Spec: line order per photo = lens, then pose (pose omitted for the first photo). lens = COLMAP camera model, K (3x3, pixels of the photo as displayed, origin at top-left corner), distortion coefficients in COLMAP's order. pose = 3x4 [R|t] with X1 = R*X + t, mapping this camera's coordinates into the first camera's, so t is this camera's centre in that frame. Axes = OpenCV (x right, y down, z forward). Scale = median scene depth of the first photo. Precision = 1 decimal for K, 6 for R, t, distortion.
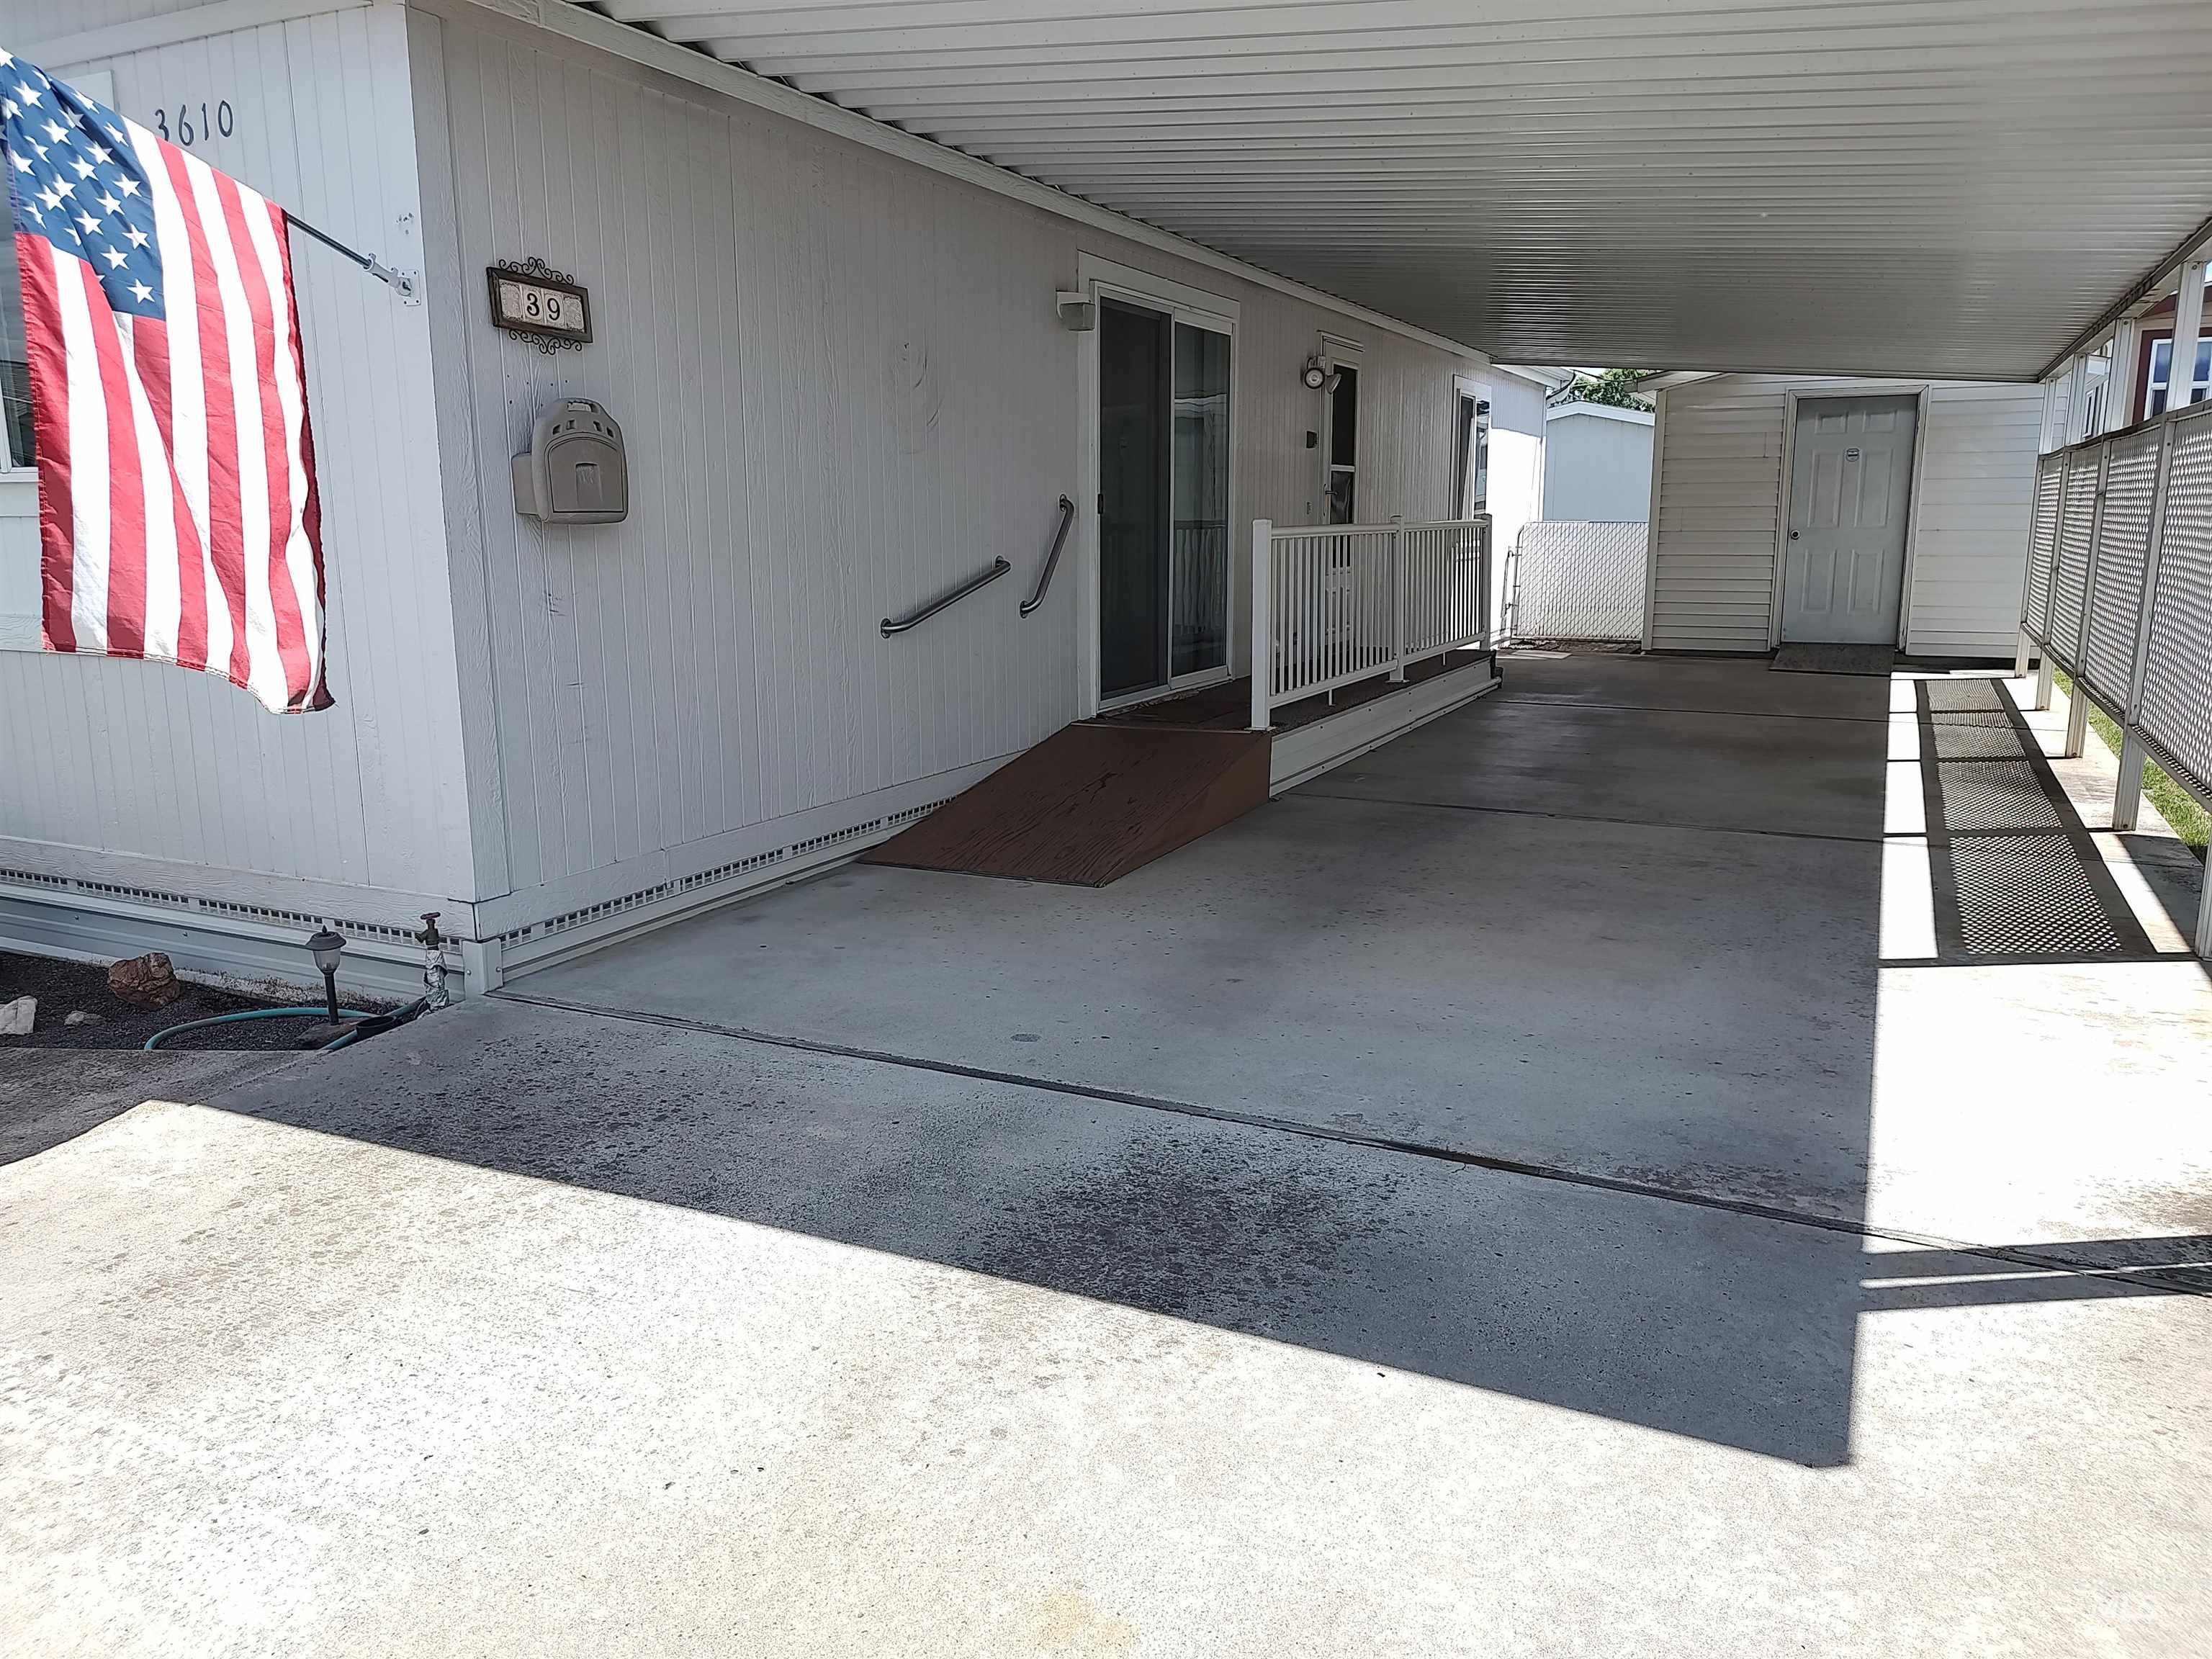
lens RADIAL K [[1578.3, 0, 1106.0], [0, 1578.3, 829.5], [0, 0, 1]] dist [-0.002042, -0.006008]
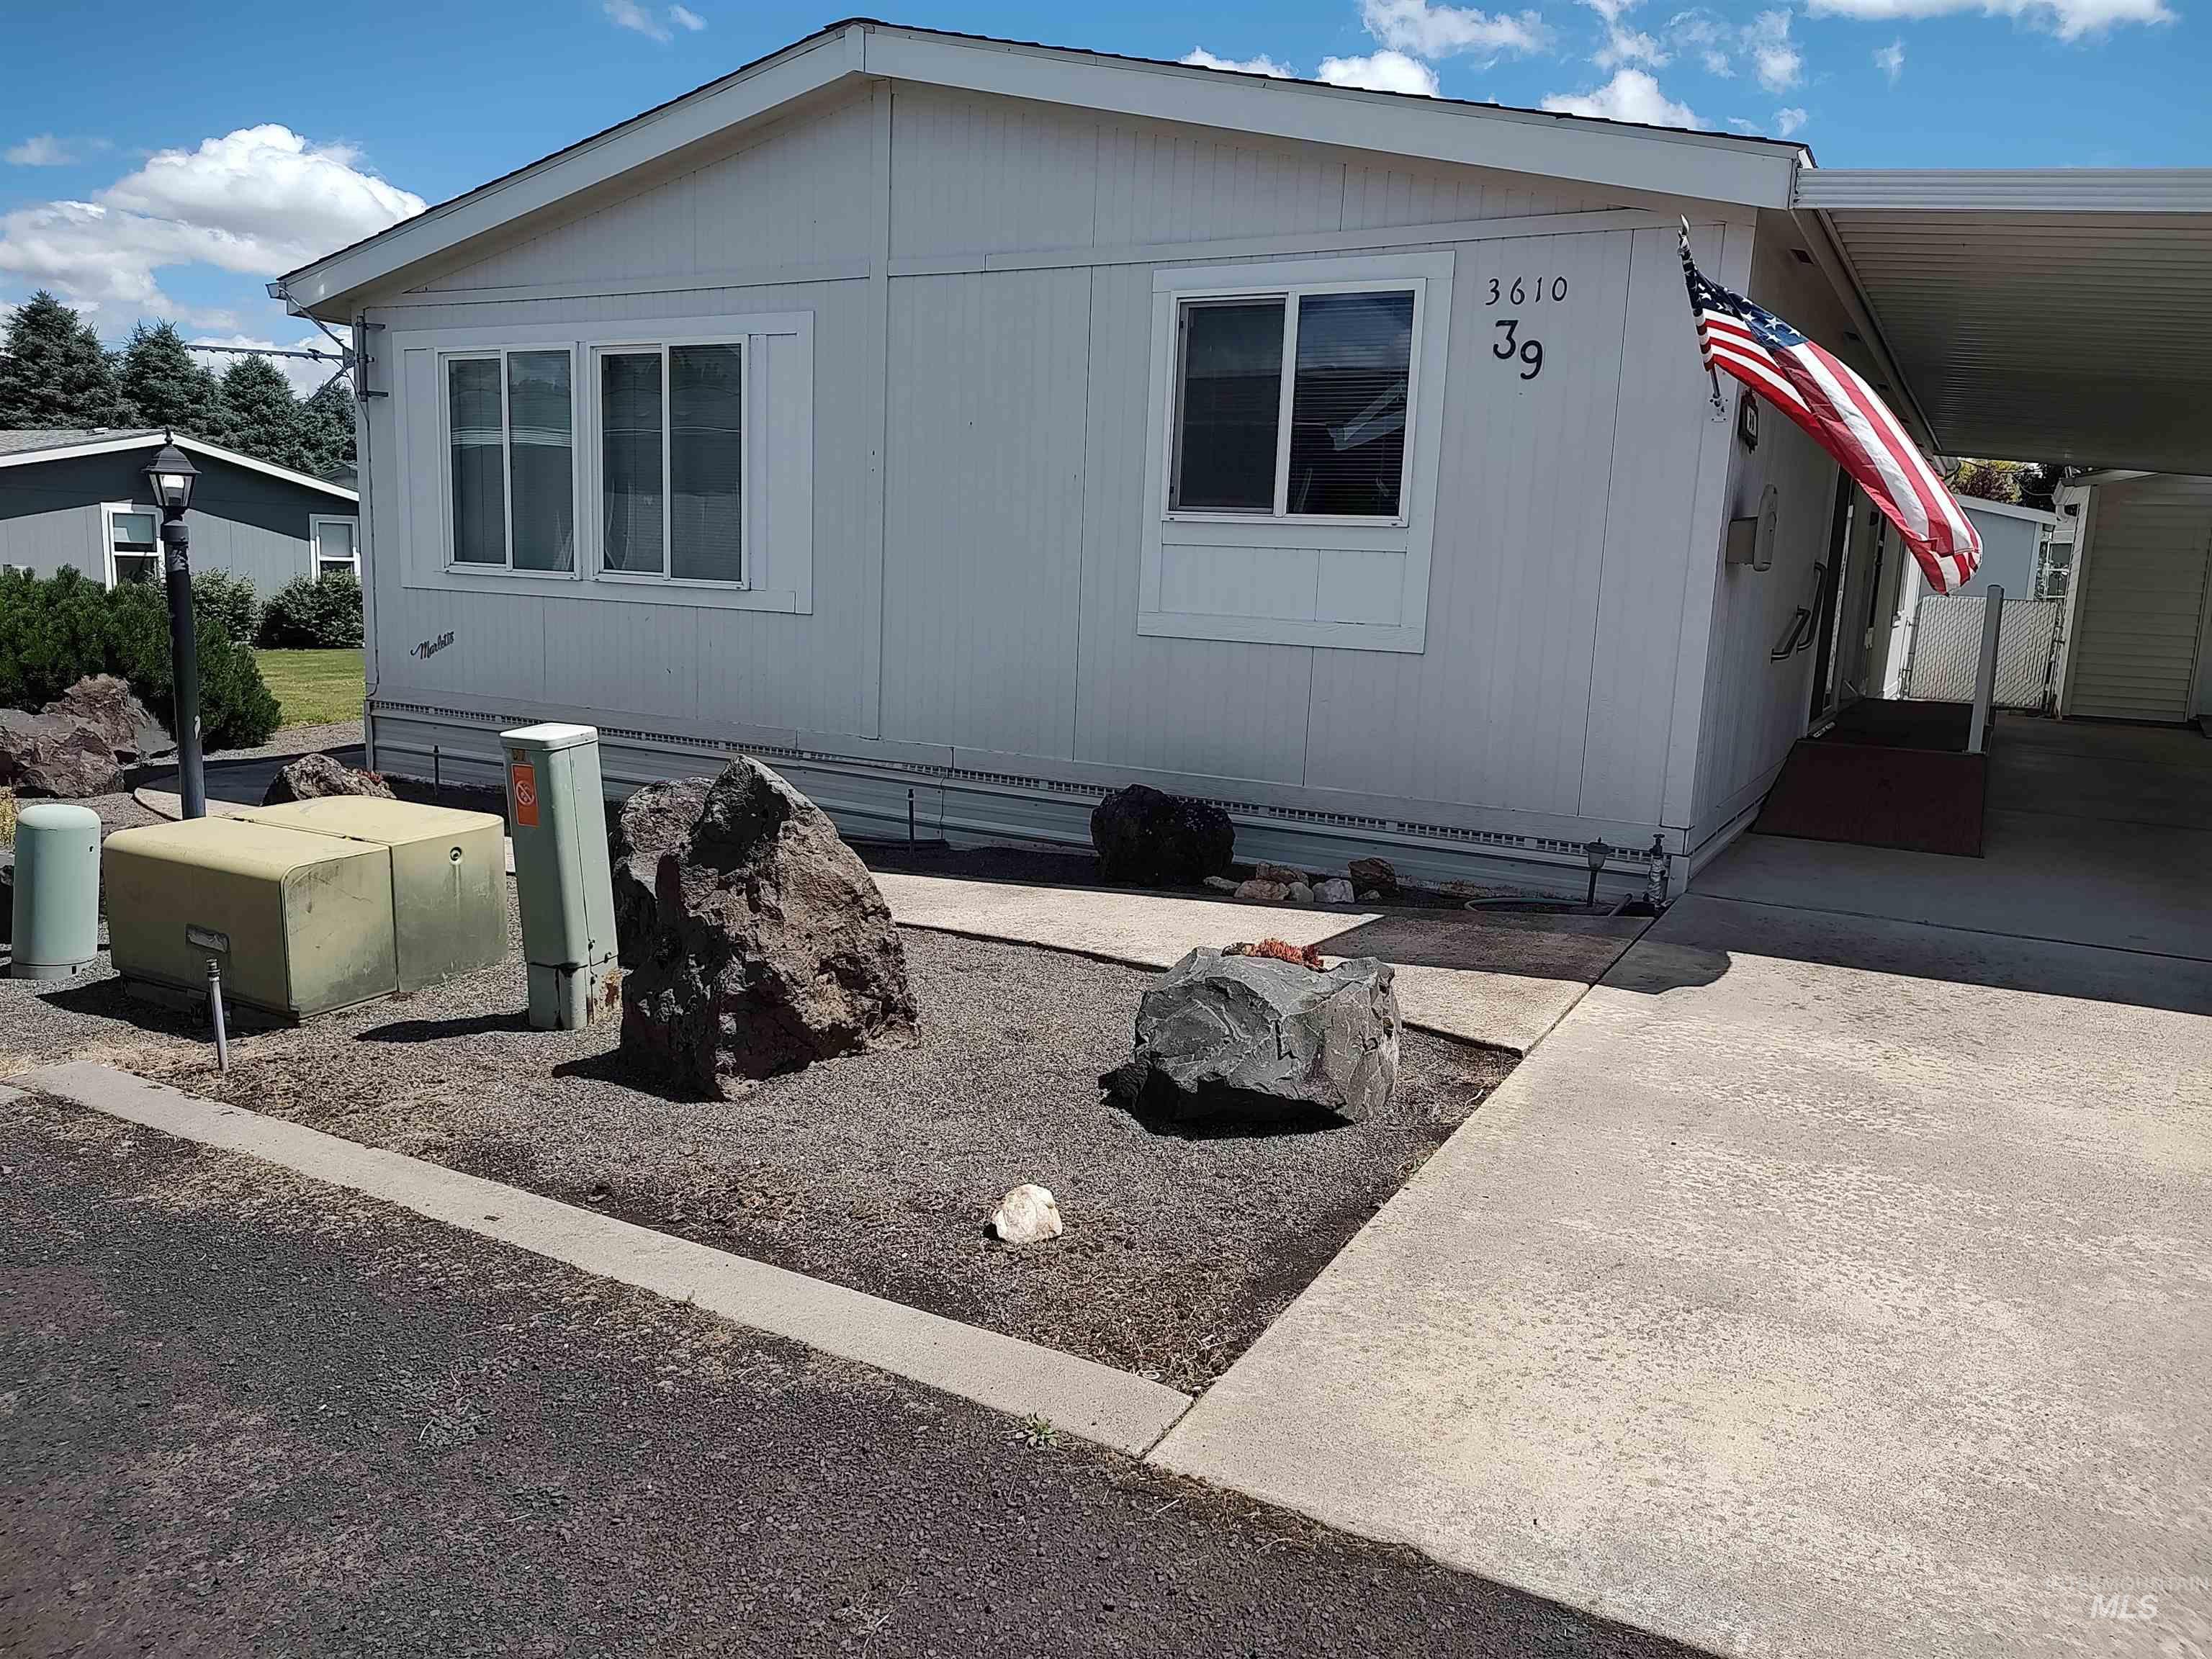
lens RADIAL K [[1578.3, 0, 1106.0], [0, 1578.3, 829.5], [0, 0, 1]] dist [-0.002042, -0.006008]
pose [[0.996423, 0.057918, -0.061541, -0.275006], [-0.059692, 0.997841, -0.027390, 0.038463], [0.059822, 0.030966, 0.997729, -0.155422]]
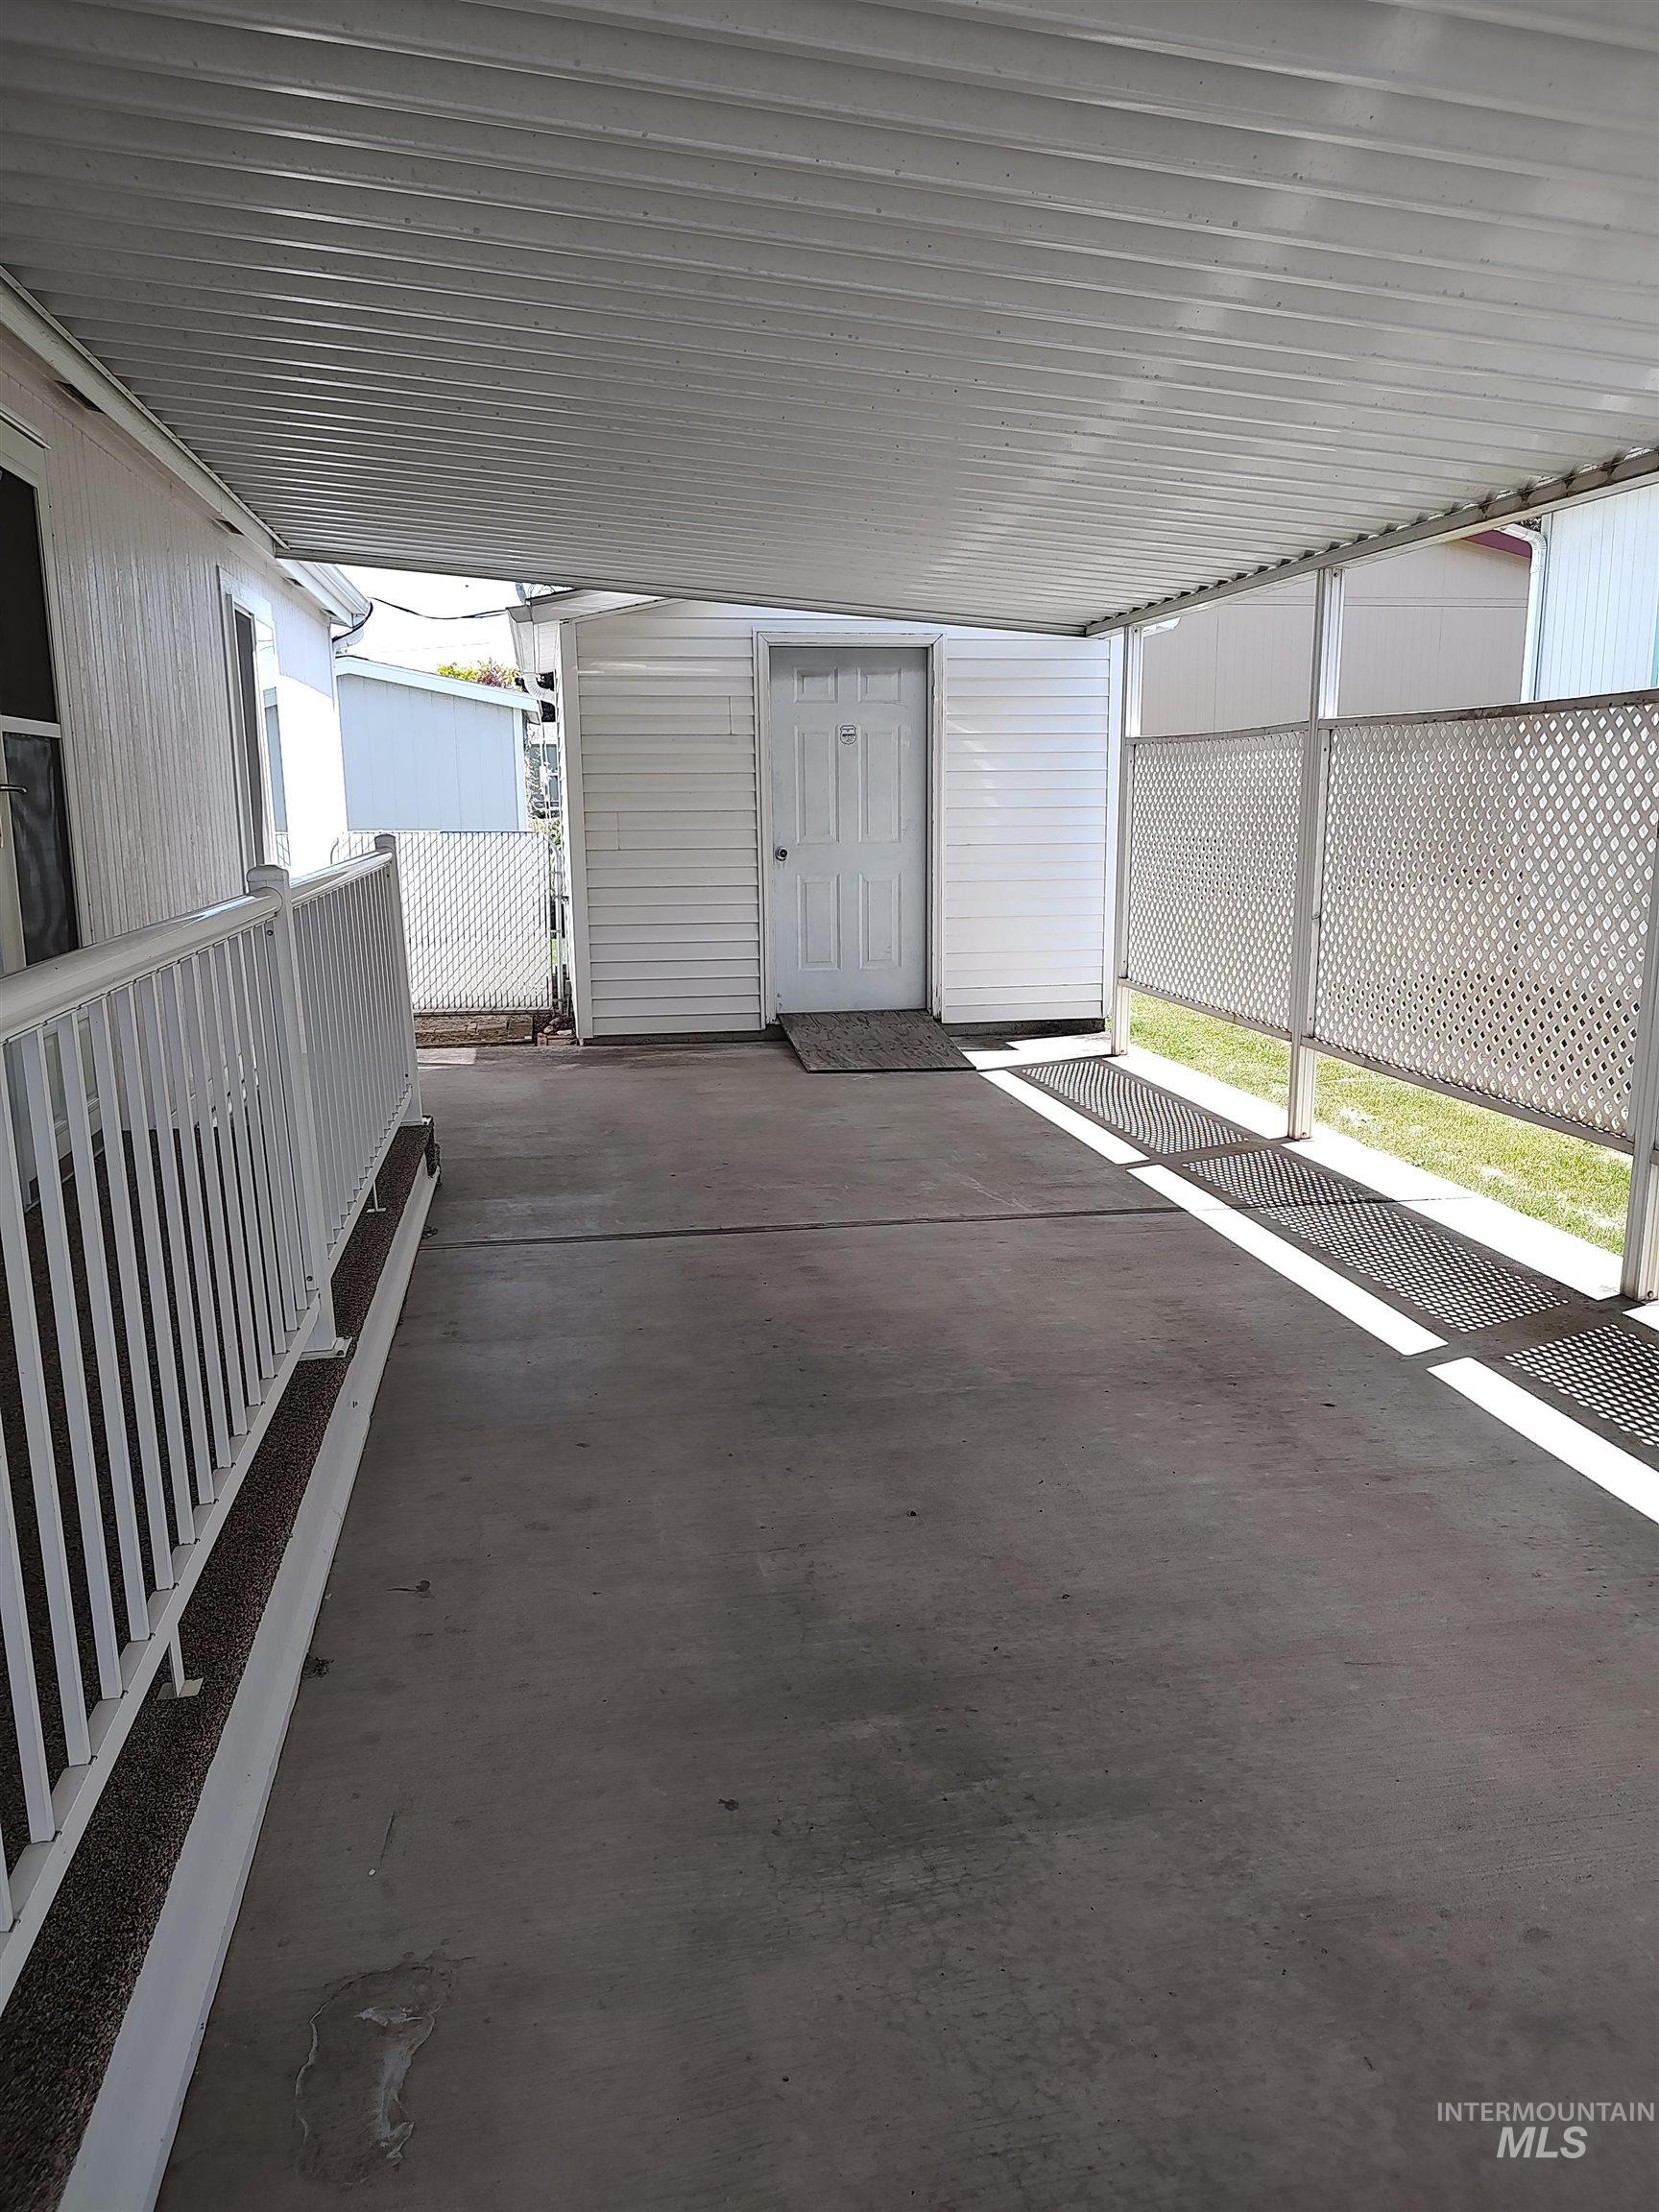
lens RADIAL K [[1578.3, 0, 829.5], [0, 1578.3, 1106.0], [0, 0, 1]] dist [-0.002042, -0.006008]
pose [[0.804593, -0.111572, 0.583251, 0.056892], [0.116624, 0.992752, 0.029024, -0.100379], [-0.582262, 0.044668, 0.811773, 0.464920]]
